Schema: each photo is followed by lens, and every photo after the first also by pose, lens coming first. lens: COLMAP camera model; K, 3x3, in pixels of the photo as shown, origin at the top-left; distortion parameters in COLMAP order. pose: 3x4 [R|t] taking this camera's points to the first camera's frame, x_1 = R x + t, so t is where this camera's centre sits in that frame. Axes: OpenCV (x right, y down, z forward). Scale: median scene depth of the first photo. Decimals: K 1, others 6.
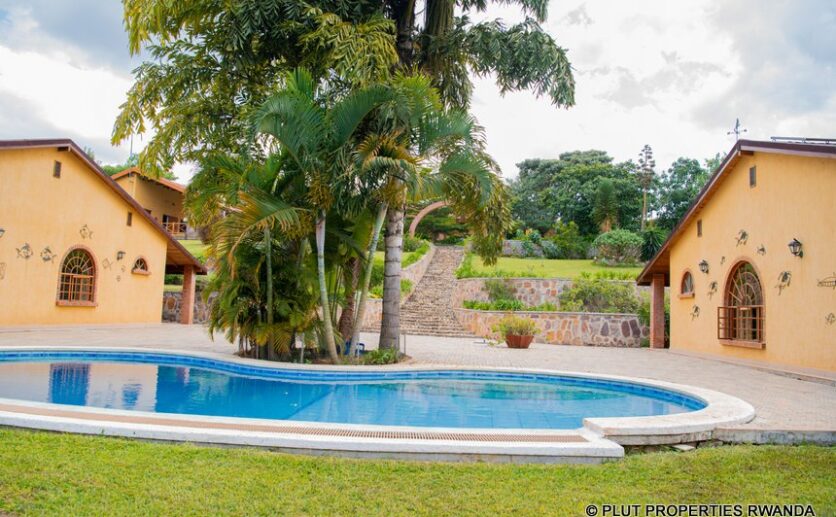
lens RADIAL K [[666.4, 0, 418.0], [0, 666.4, 258.5], [0, 0, 1]] dist [0.000745, -0.000046]
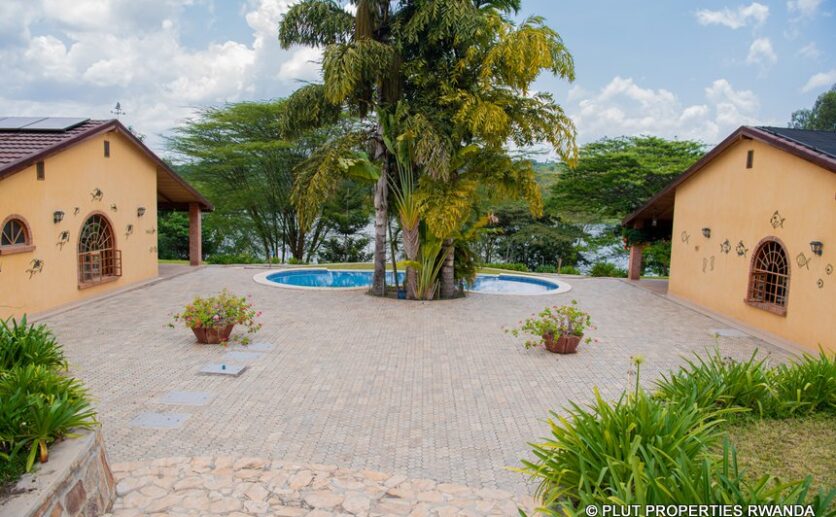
lens RADIAL K [[666.4, 0, 417.0], [0, 666.4, 258.8], [0, 0, 1]] dist [0.000745, -0.000046]
pose [[-0.995036, -0.064459, -0.075815, -0.005671], [-0.065338, 0.997821, 0.009170, 0.032095], [0.075059, 0.014078, -0.997080, 2.020249]]
